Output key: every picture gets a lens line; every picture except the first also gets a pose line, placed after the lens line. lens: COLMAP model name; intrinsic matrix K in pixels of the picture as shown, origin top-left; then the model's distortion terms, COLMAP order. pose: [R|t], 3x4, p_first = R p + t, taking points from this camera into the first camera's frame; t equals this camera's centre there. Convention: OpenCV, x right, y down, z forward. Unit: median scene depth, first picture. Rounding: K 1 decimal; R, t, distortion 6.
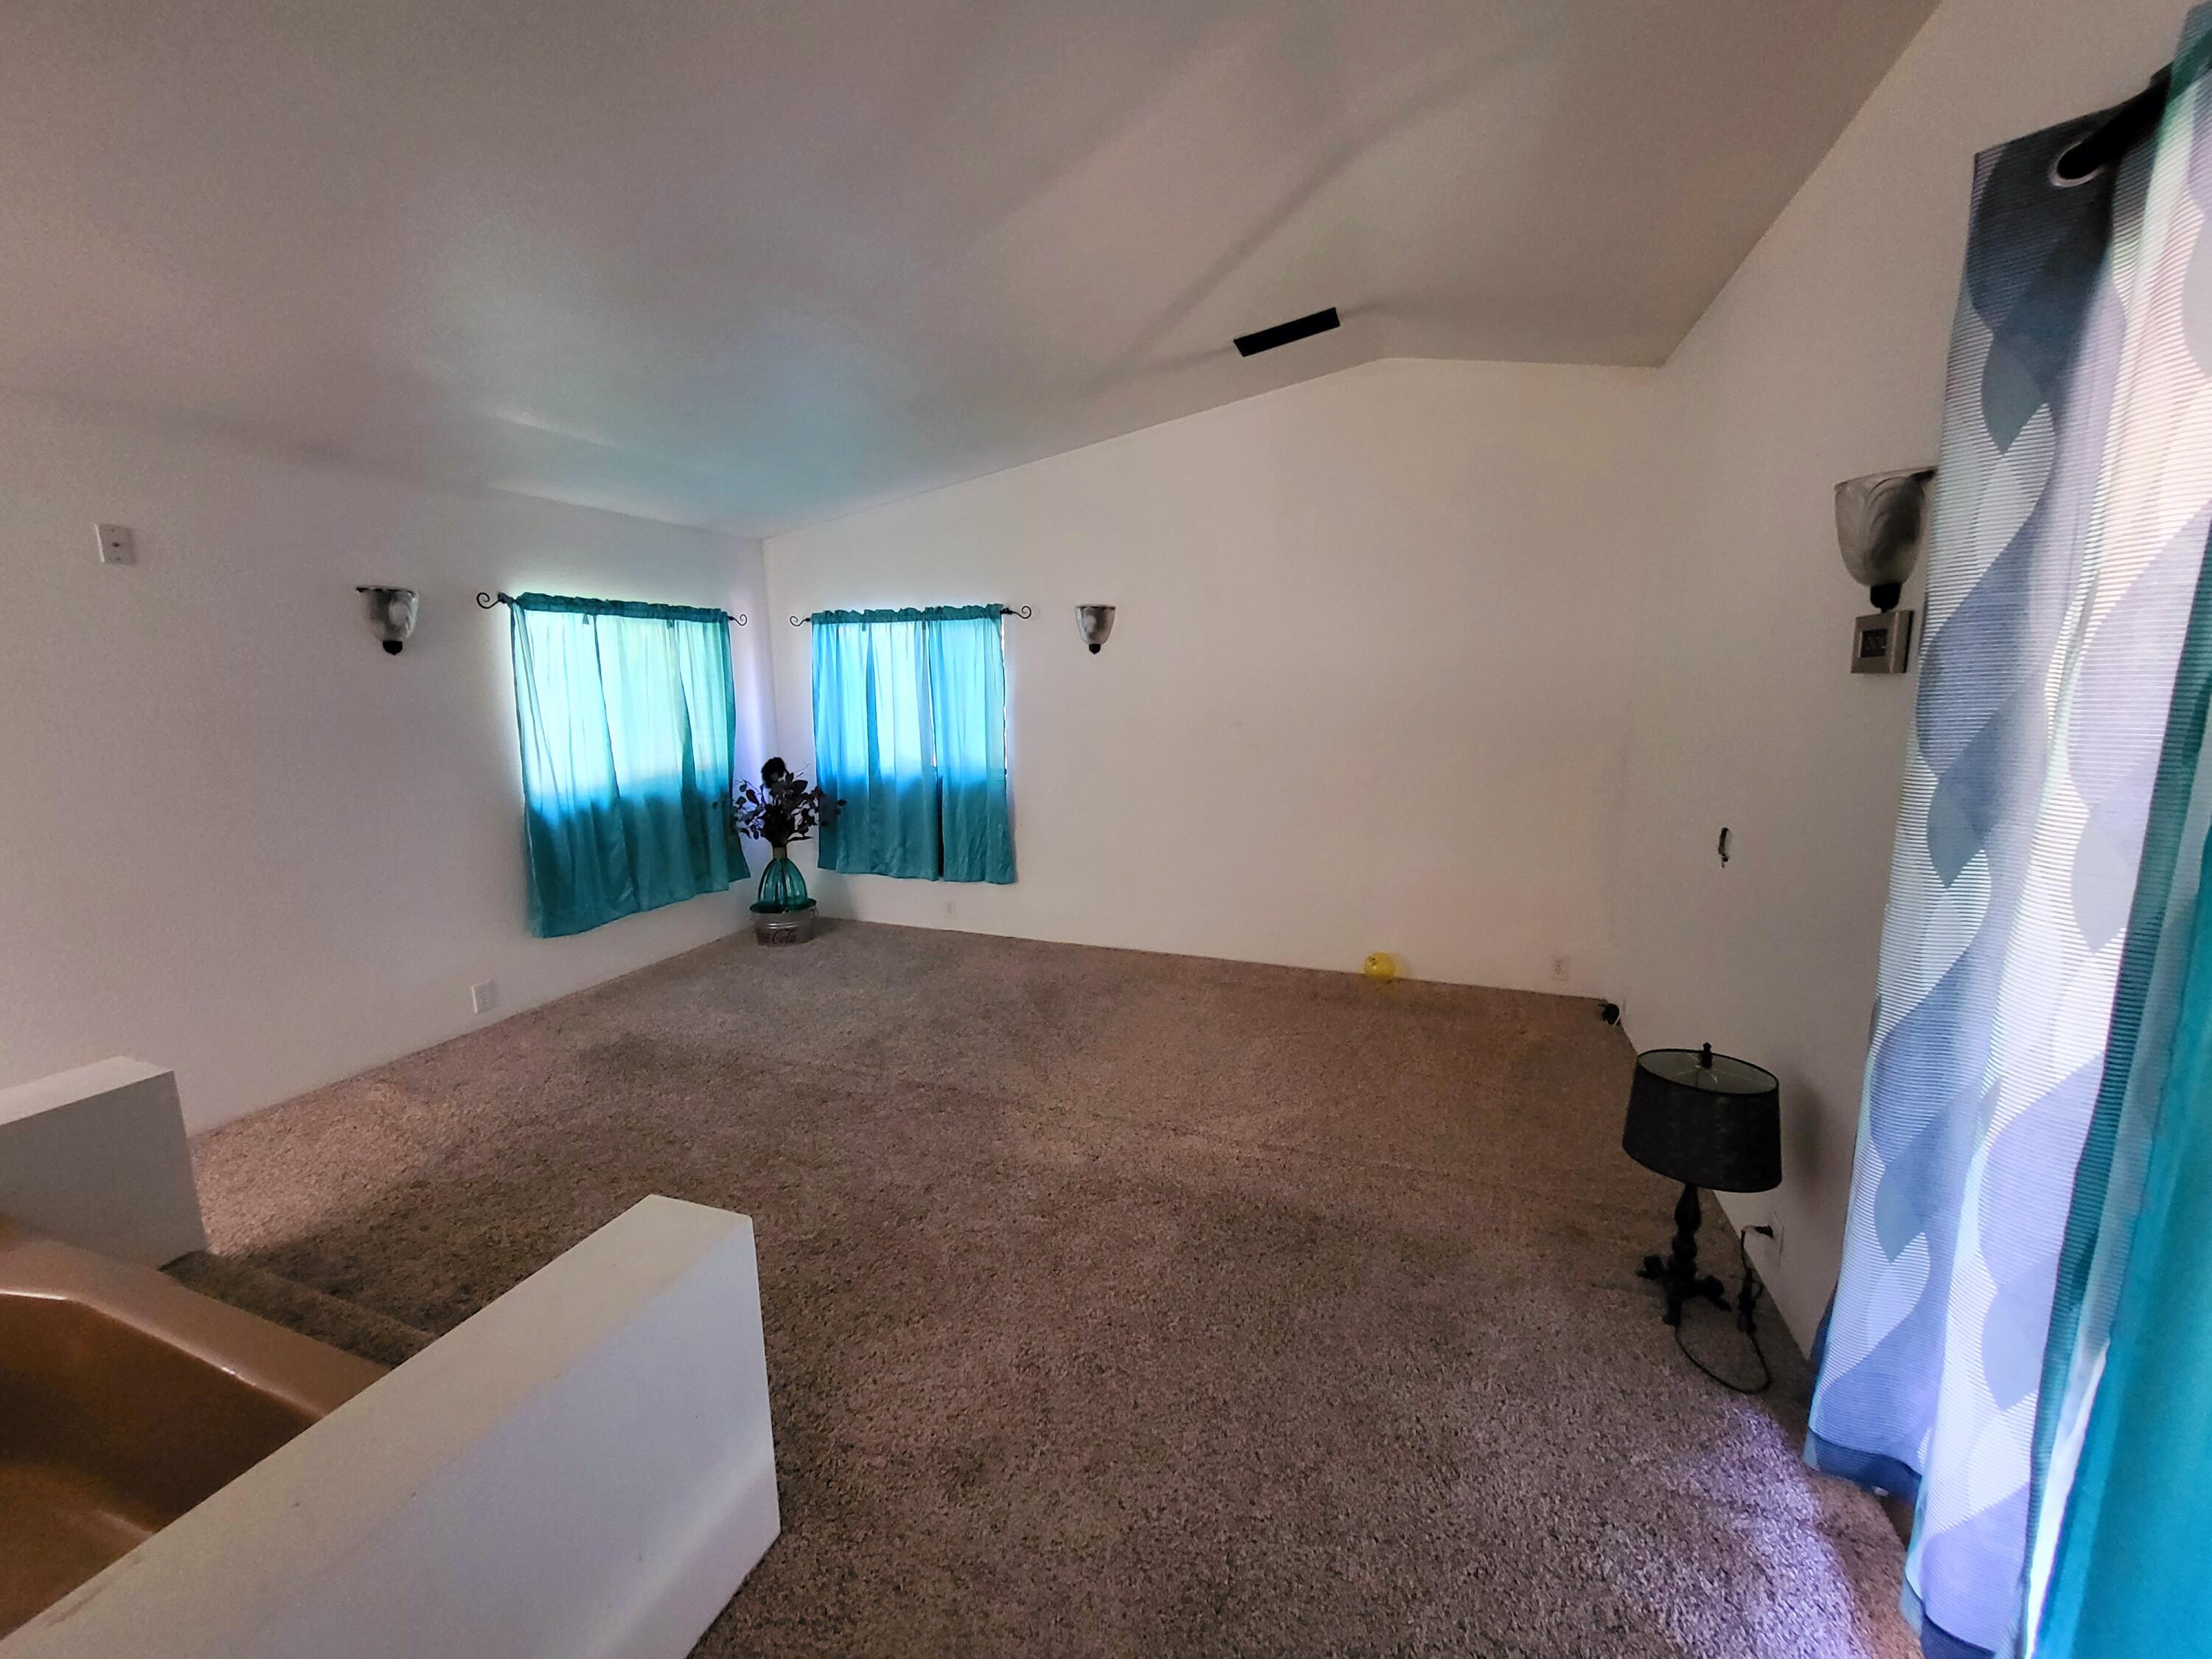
lens RADIAL K [[878.3, 0, 1096.3], [0, 878.3, 823.9], [0, 0, 1]] dist [0.008882, -0.002919]
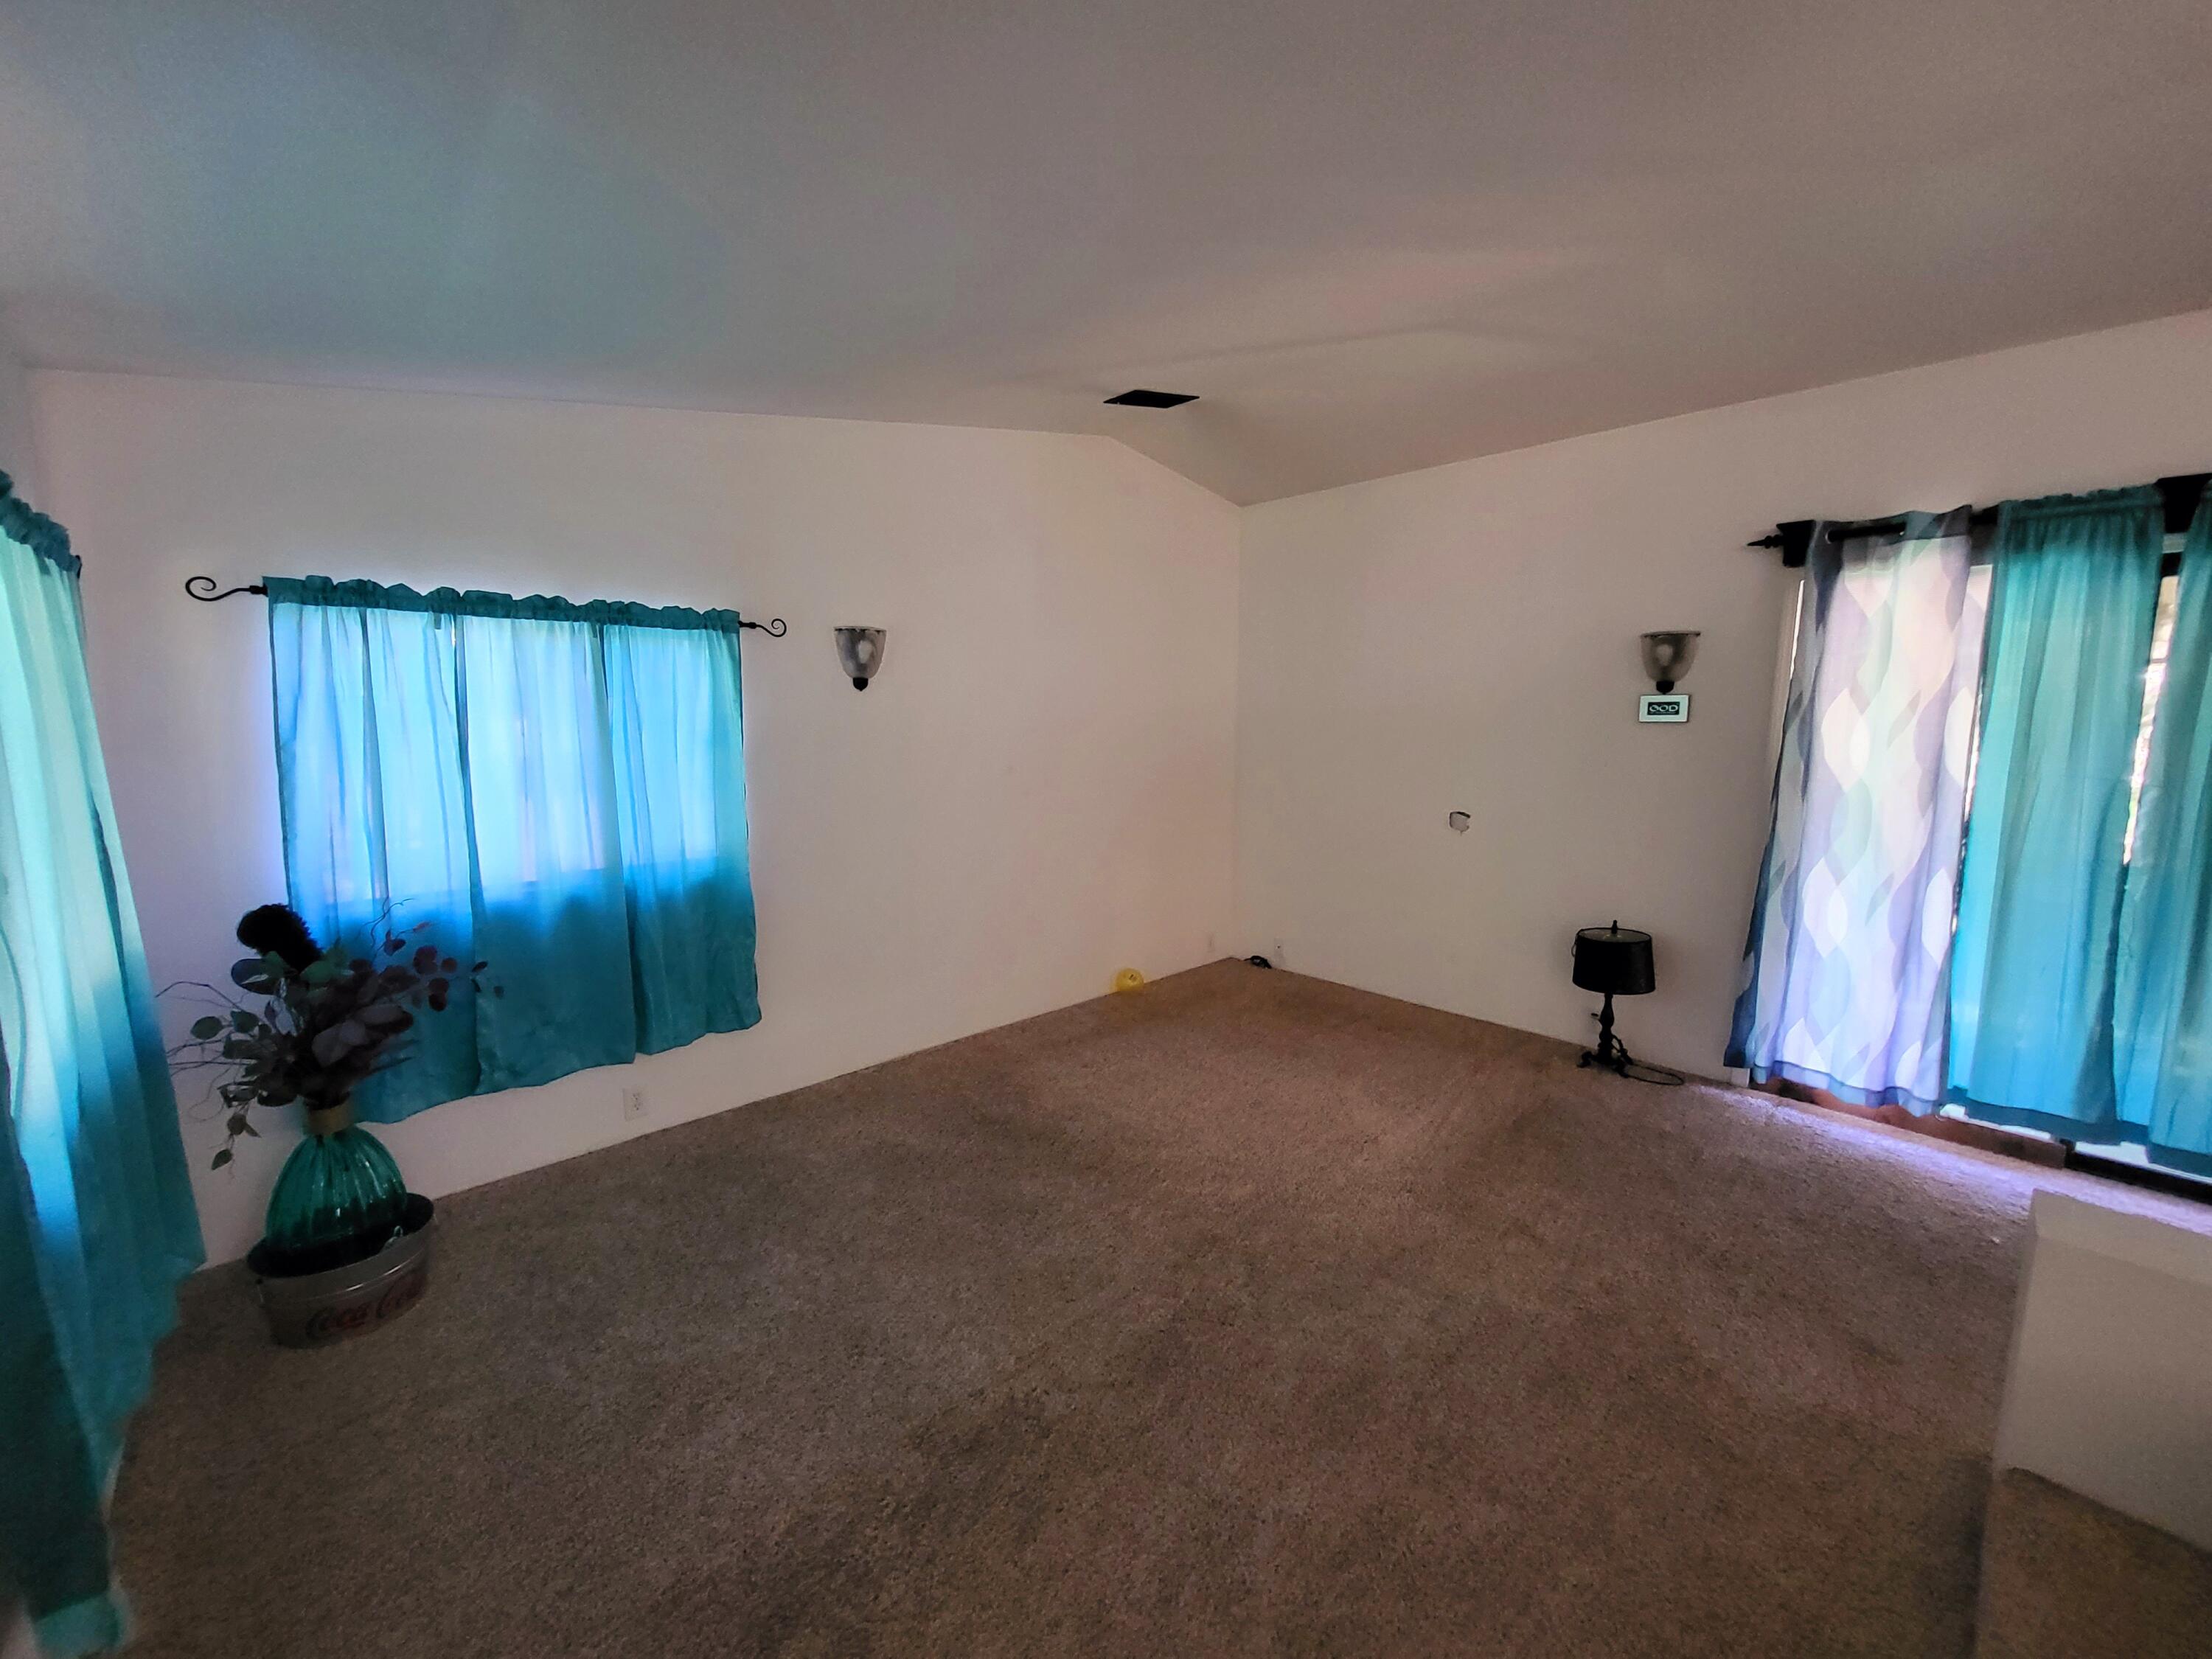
lens RADIAL K [[878.3, 0, 1096.3], [0, 878.3, 823.9], [0, 0, 1]] dist [0.008882, -0.002919]
pose [[0.436900, -0.105219, 0.893335, -0.580643], [0.143581, 0.988559, 0.046214, -0.078991], [-0.887977, 0.108075, 0.447009, 0.457456]]
